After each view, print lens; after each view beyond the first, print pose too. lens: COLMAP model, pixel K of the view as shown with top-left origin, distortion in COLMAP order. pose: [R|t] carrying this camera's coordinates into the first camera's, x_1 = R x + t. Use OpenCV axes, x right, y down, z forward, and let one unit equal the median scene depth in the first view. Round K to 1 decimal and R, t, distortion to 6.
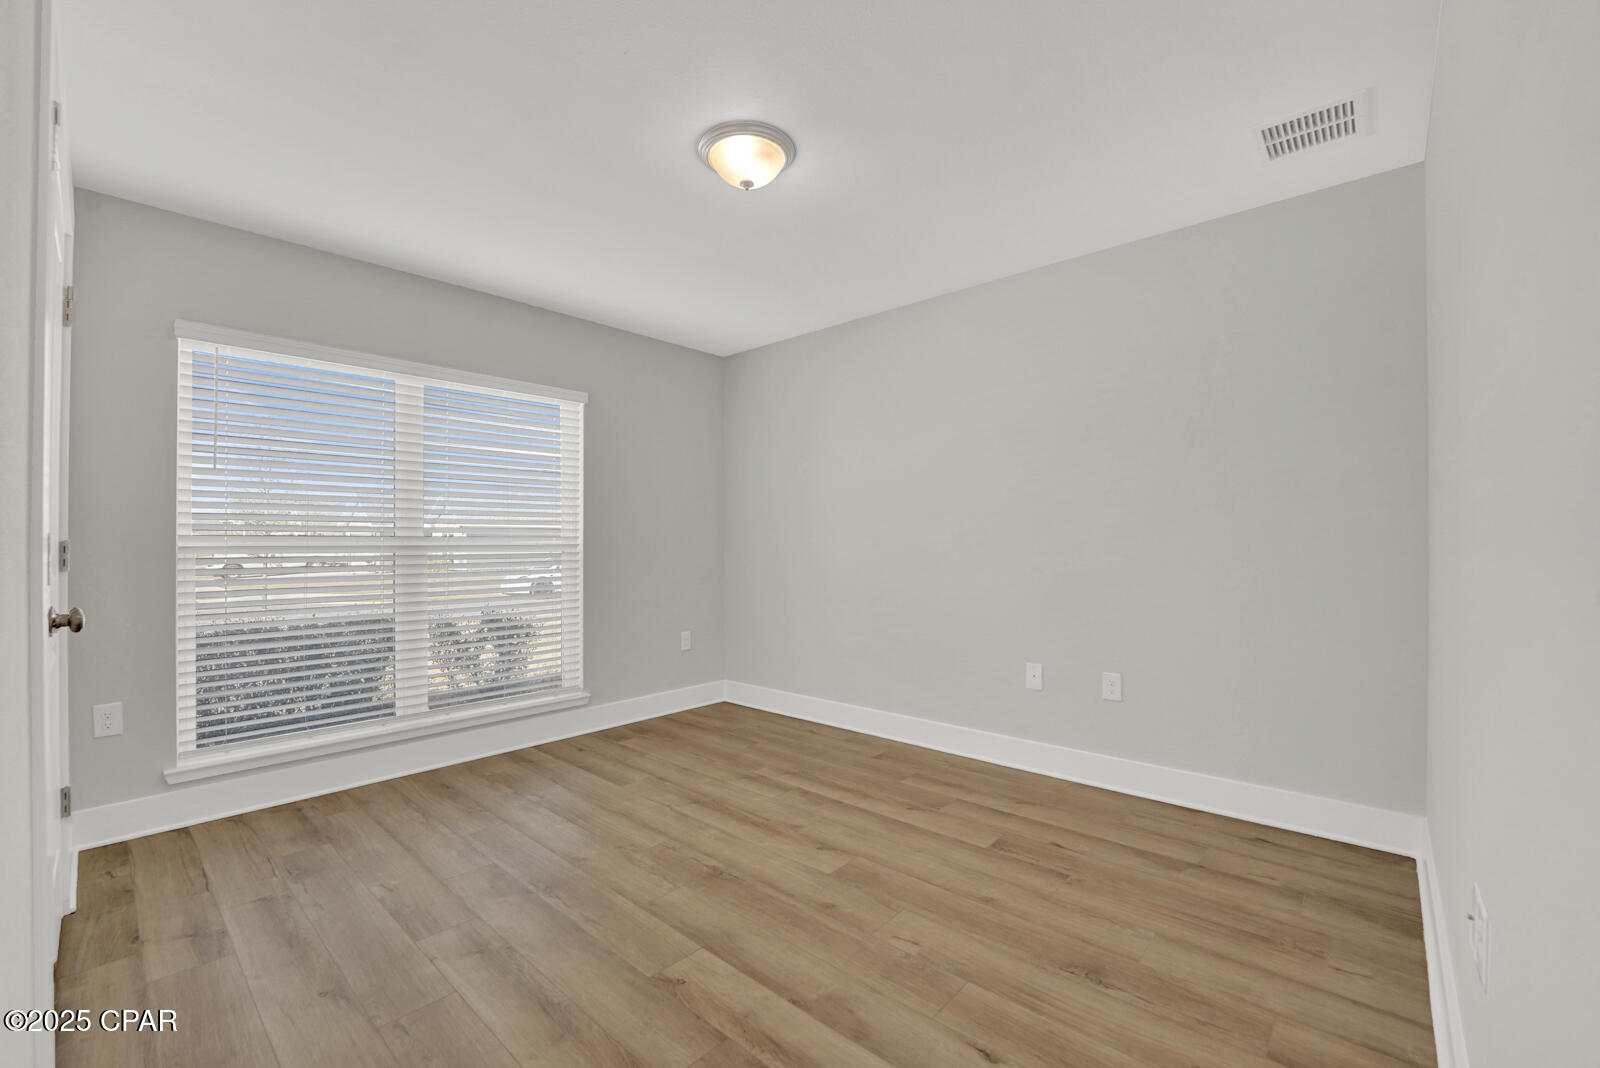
lens RADIAL K [[660.4, 0, 805.8], [0, 660.4, 543.0], [0, 0, 1]] dist [-0.028800, 0.003840]
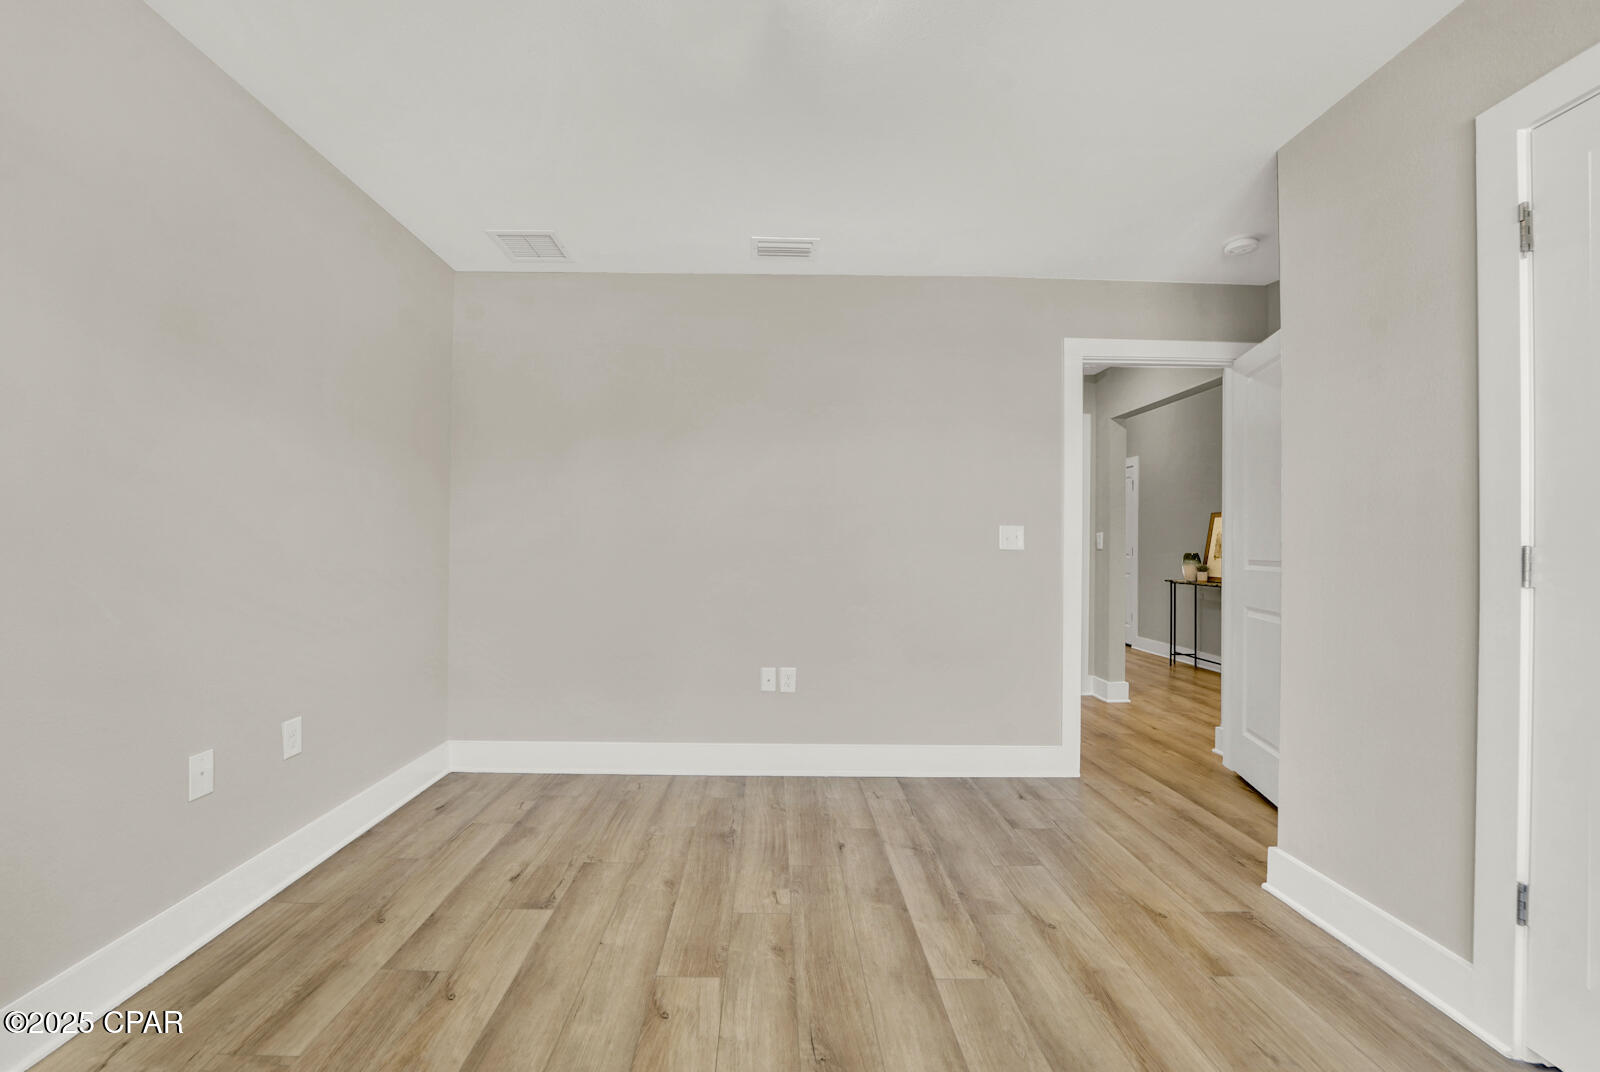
lens RADIAL K [[660.4, 0, 760.0], [0, 660.4, 535.8], [0, 0, 1]] dist [-0.028800, 0.003840]
pose [[-0.648632, 0.008941, 0.761050, -0.551651], [-0.011372, 0.999706, -0.021437, 0.005387], [-0.761018, -0.022559, -0.648339, 1.401873]]
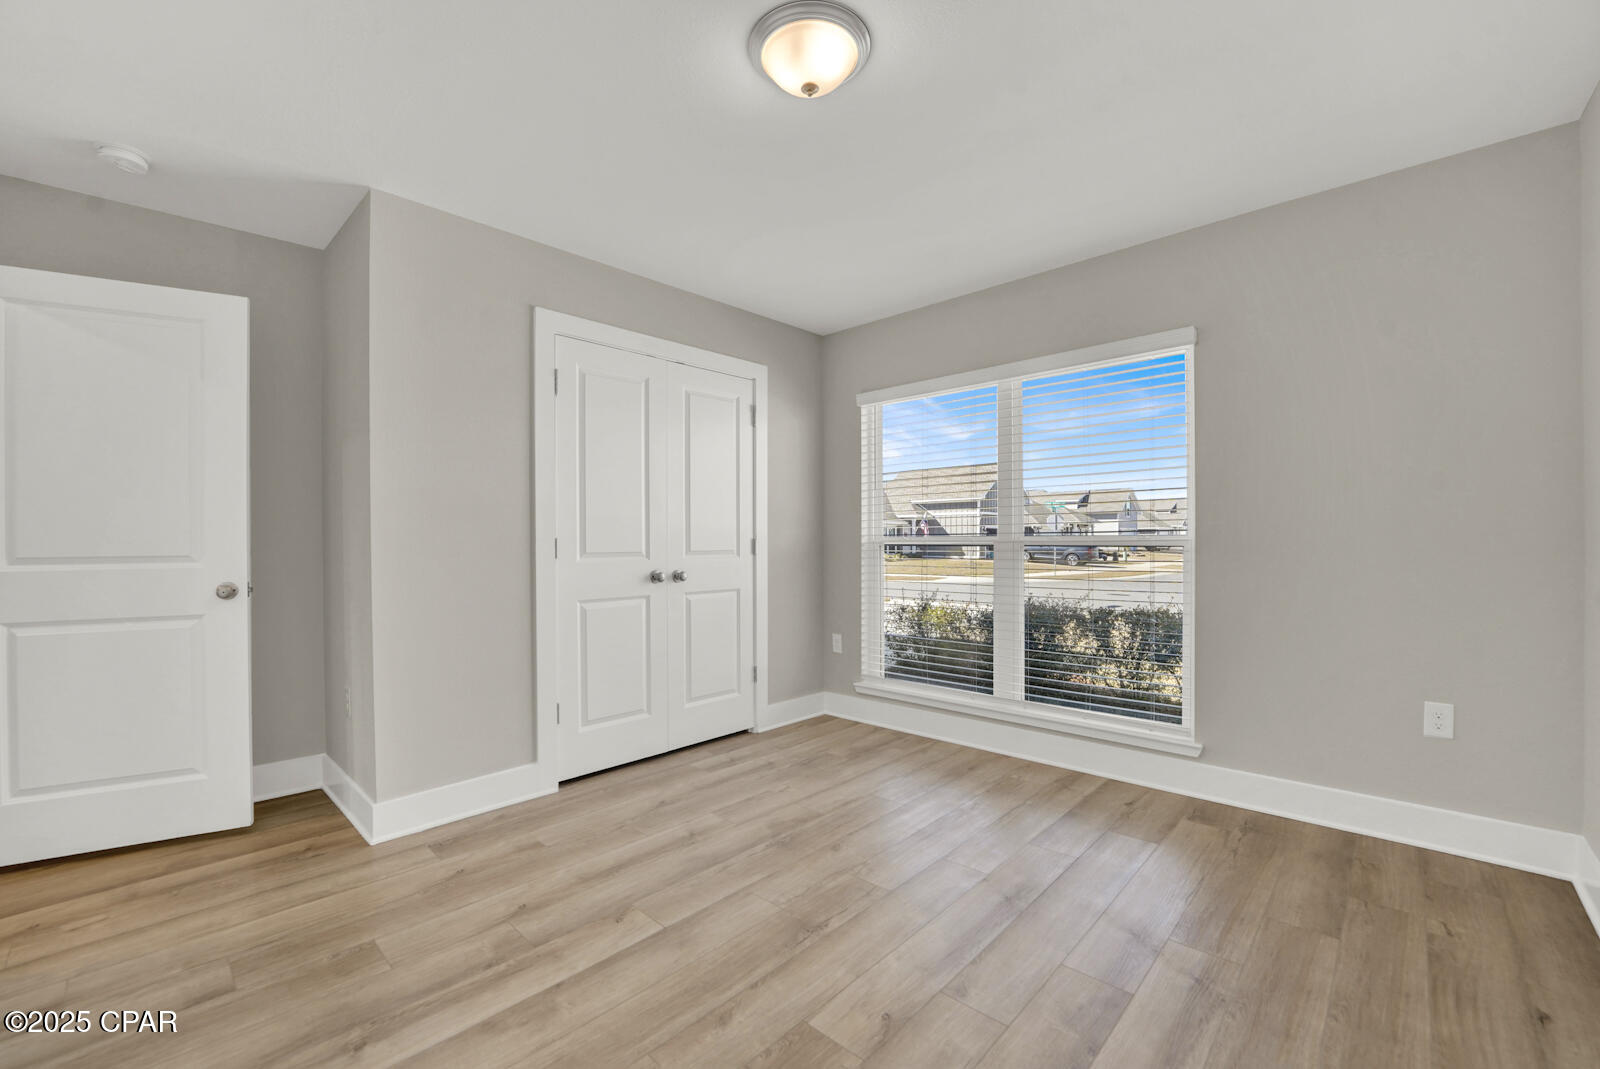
lens RADIAL K [[660.4, 0, 787.2], [0, 660.4, 543.6], [0, 0, 1]] dist [-0.028800, 0.003840]
pose [[-0.044910, 0.007995, -0.998959, 0.682545], [0.010240, 0.999919, 0.007543, -0.004748], [0.998939, -0.009890, -0.044988, 0.968517]]
